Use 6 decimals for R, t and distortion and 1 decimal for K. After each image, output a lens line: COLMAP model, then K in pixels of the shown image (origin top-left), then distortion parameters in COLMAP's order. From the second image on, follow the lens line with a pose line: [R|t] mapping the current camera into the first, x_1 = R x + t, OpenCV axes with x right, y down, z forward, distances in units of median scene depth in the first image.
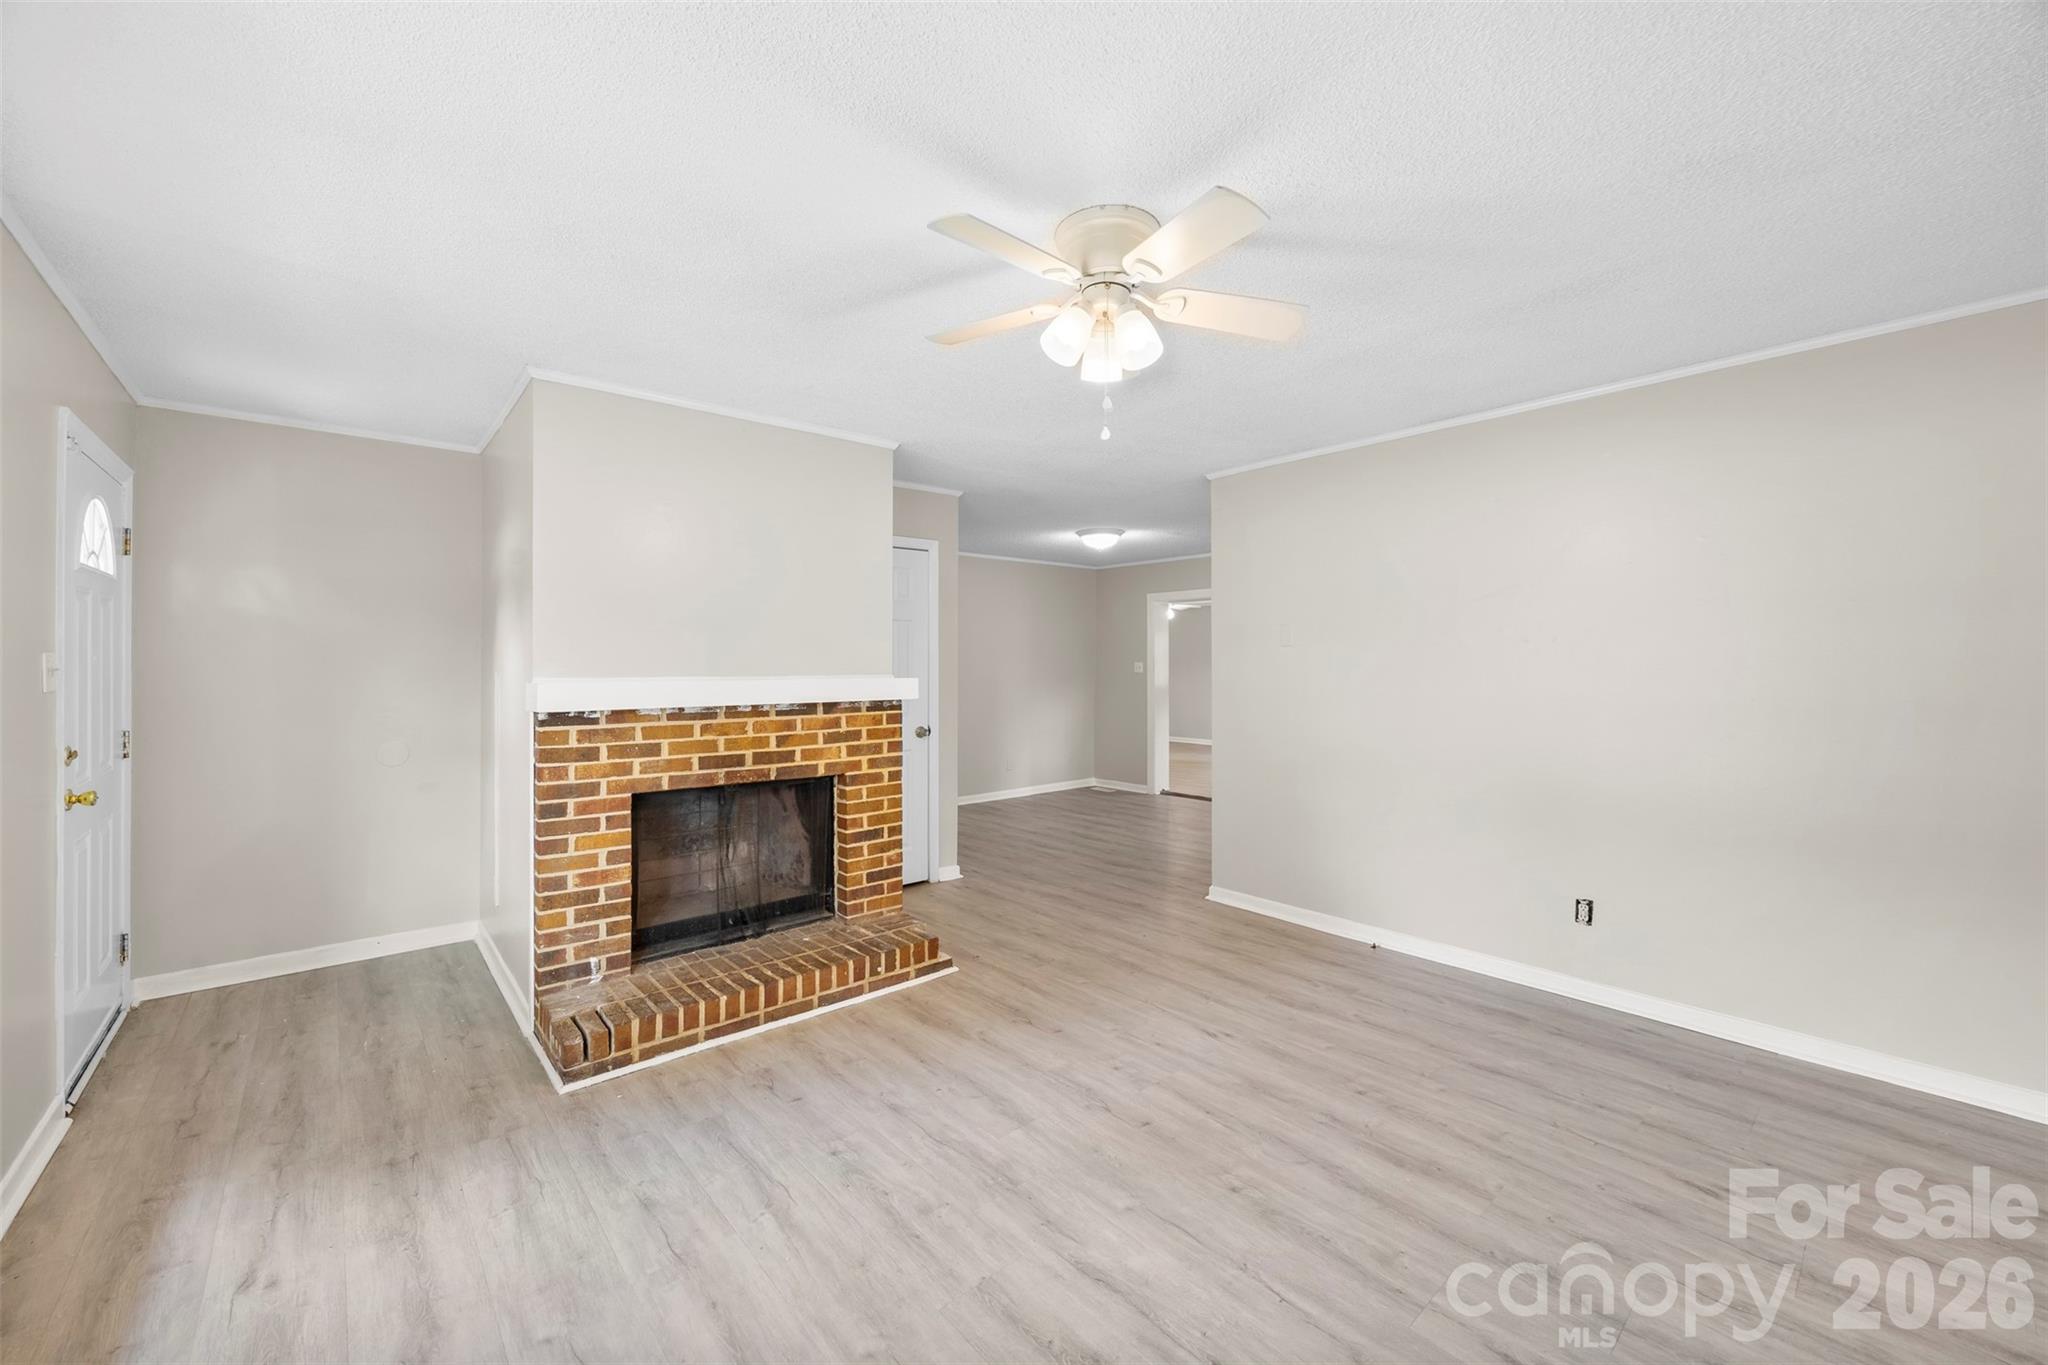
lens RADIAL K [[795.2, 0, 1023.8], [0, 795.2, 666.8], [0, 0, 1]] dist [-0.000789, 0.000022]
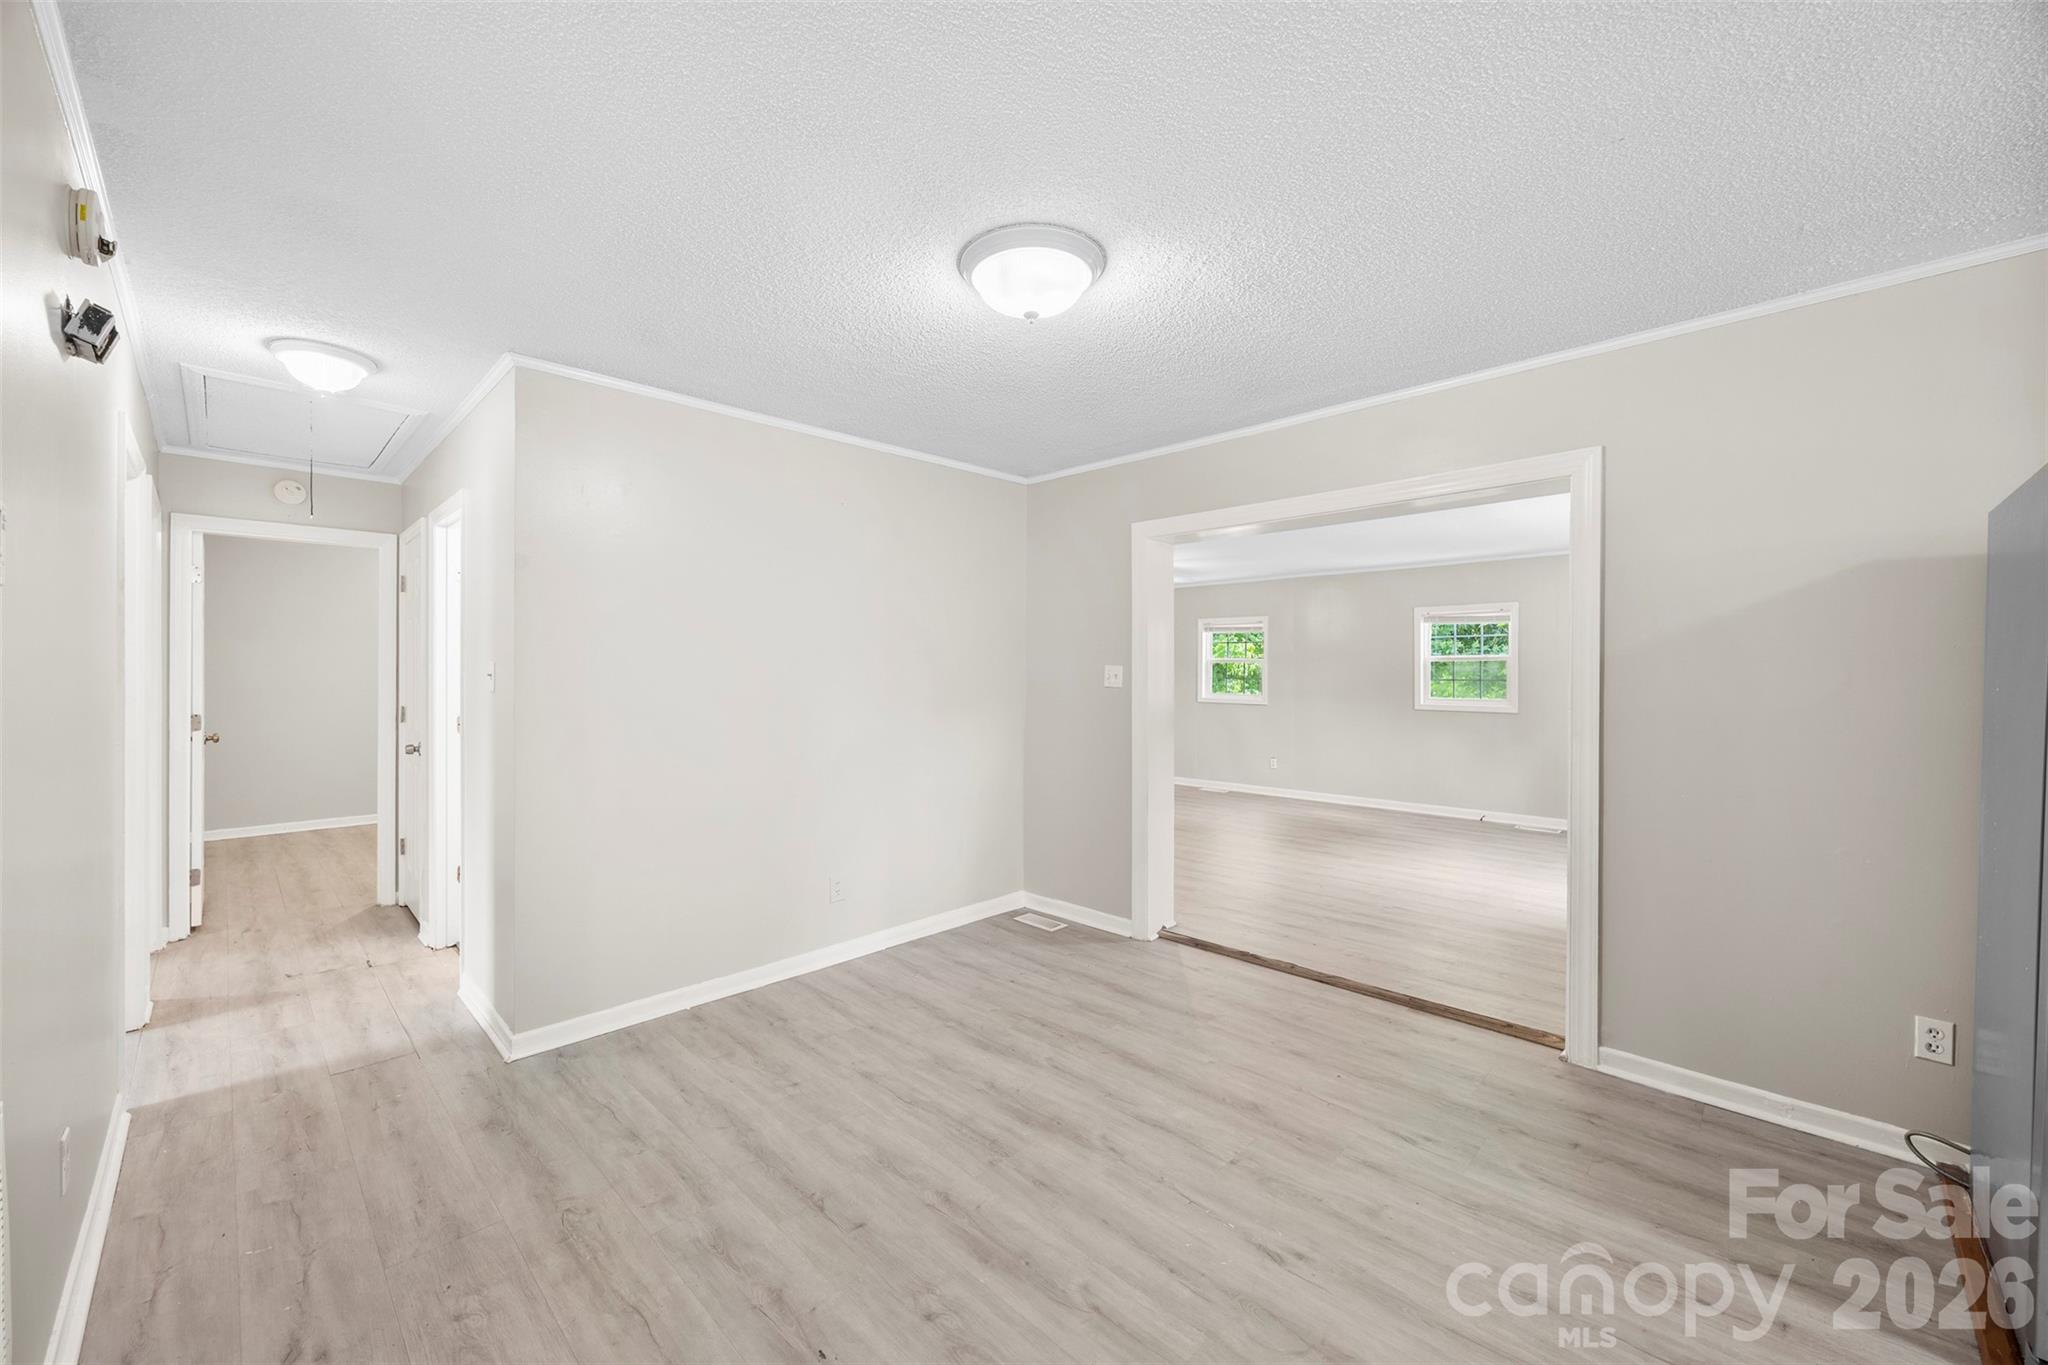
lens RADIAL K [[795.2, 0, 1025.2], [0, 795.2, 670.6], [0, 0, 1]] dist [-0.000789, 0.000022]
pose [[0.997595, 0.000284, 0.069311, 0.153617], [-0.000021, 0.999993, -0.003793, -0.004069], [-0.069311, 0.003782, 0.997588, 1.401894]]
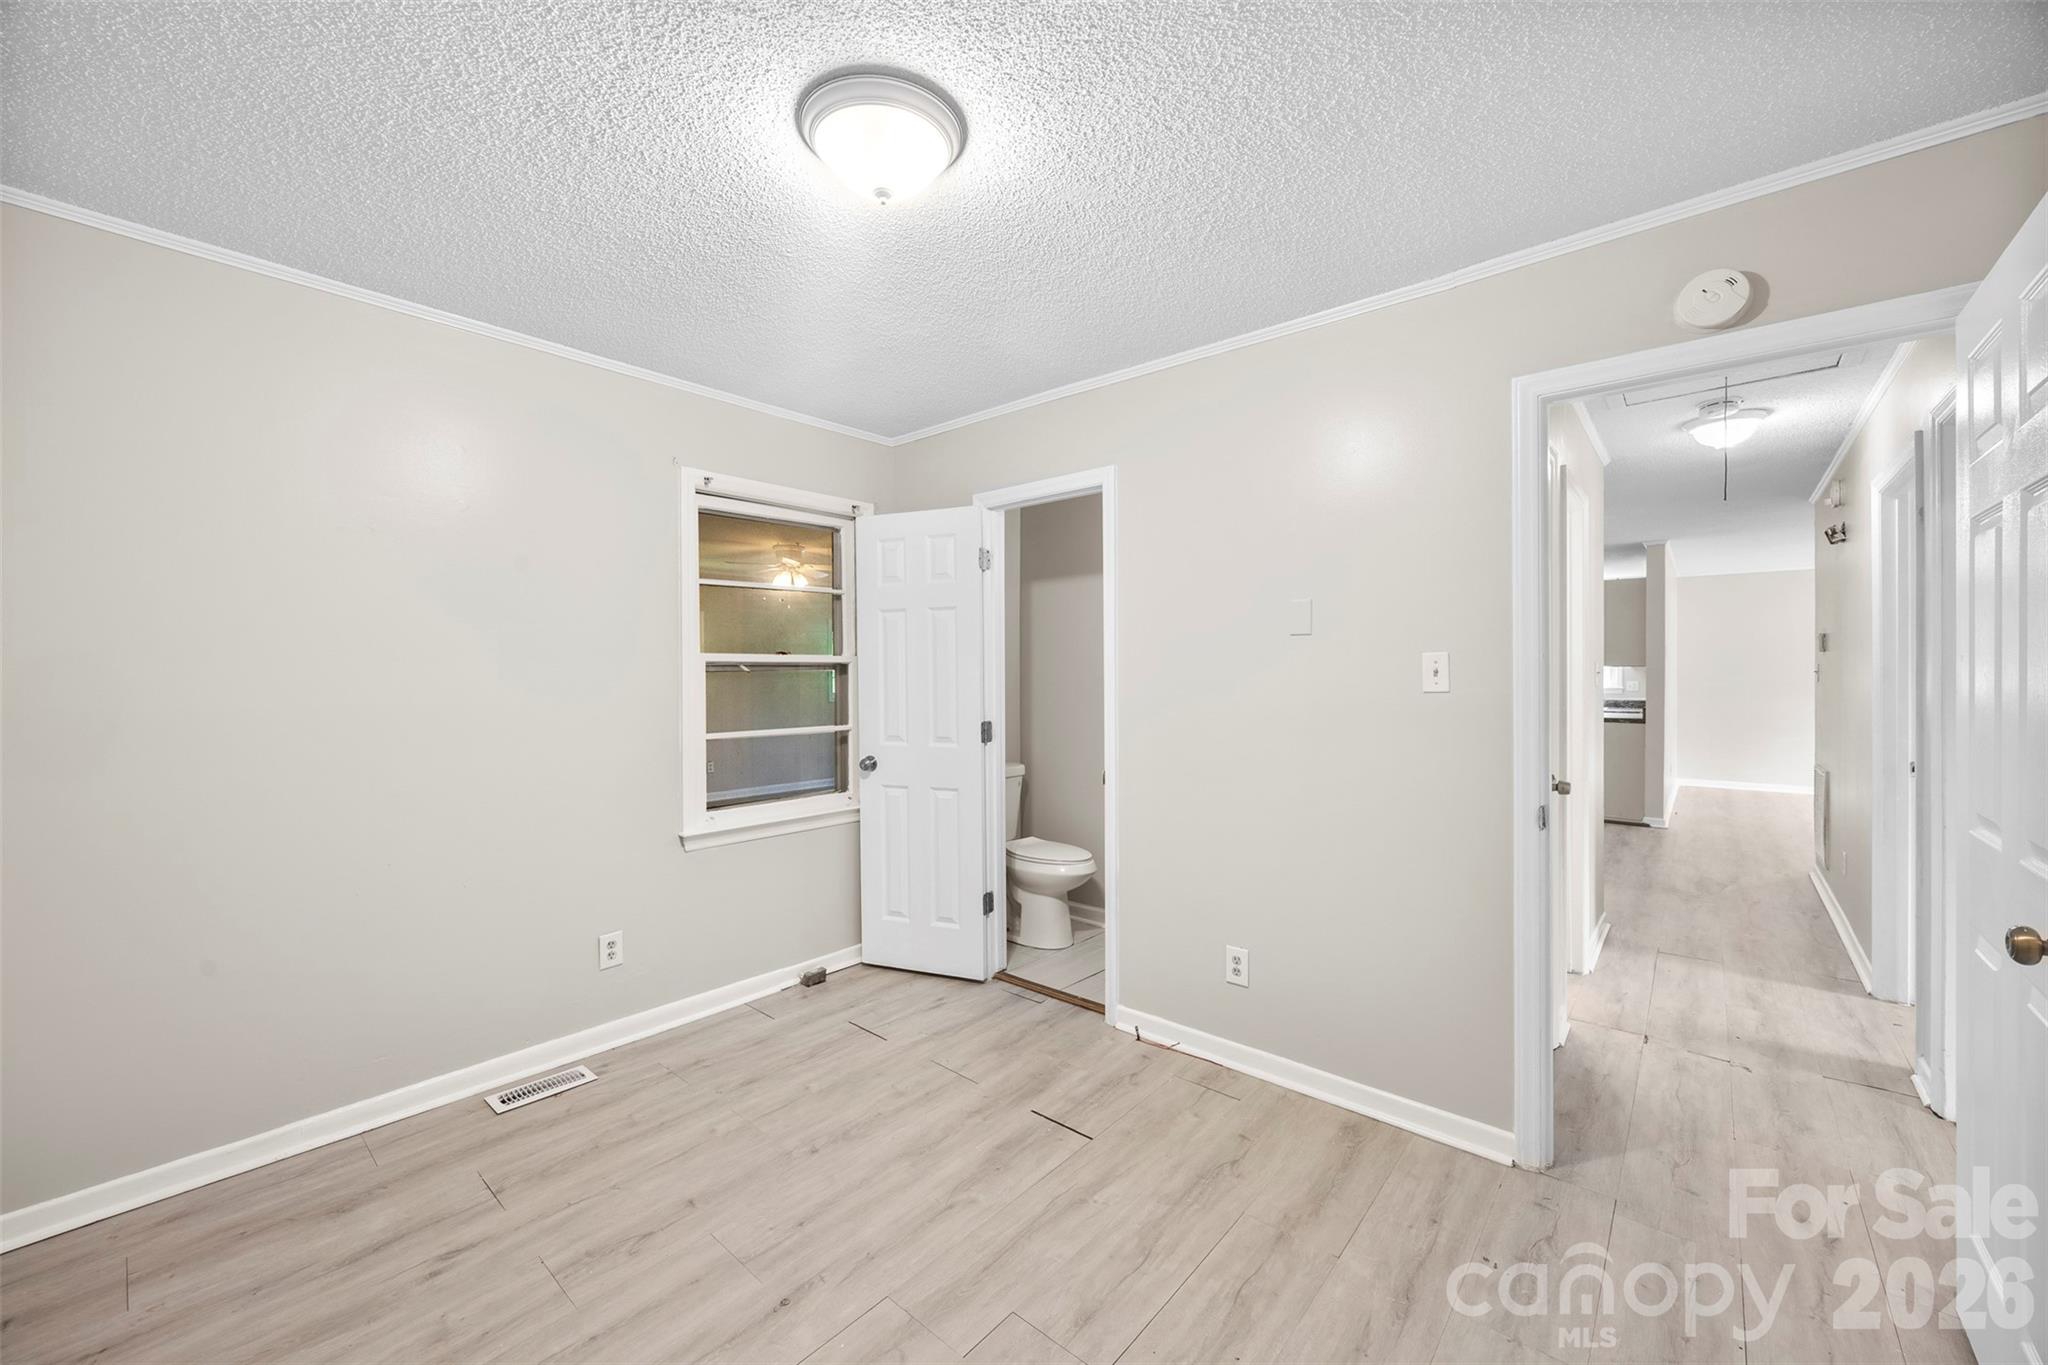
lens RADIAL K [[795.2, 0, 1056.2], [0, 795.2, 682.7], [0, 0, 1]] dist [-0.000789, 0.000022]
pose [[-0.161249, -0.015547, 0.986791, -1.510045], [0.002933, 0.999864, 0.016232, 0.001332], [-0.986909, 0.005512, -0.161181, 3.448390]]
